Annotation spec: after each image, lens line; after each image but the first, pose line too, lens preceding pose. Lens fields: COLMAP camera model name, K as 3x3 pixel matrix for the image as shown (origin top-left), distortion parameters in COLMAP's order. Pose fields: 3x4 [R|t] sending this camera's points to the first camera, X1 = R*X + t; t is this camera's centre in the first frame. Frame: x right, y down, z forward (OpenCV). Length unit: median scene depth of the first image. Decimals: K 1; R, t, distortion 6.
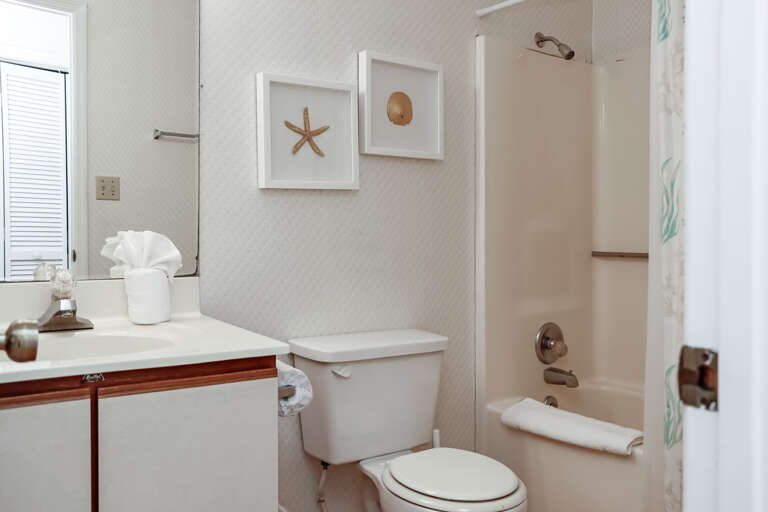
lens RADIAL K [[659.9, 0, 384.0], [0, 659.9, 256.0], [0, 0, 1]] dist [-0.084807, 0.010359]
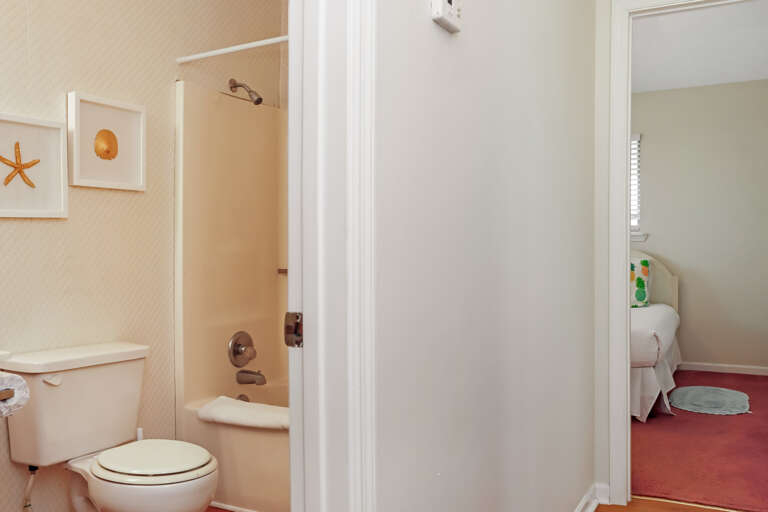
lens RADIAL K [[671.8, 0, 354.5], [0, 671.8, 194.6], [0, 0, 1]] dist [-0.094148, 0.168794]
pose [[0.922733, 0.015459, 0.385129, -0.023964], [0.032802, 0.992421, -0.118427, 0.010586], [-0.384041, 0.121909, 0.915233, -0.225503]]
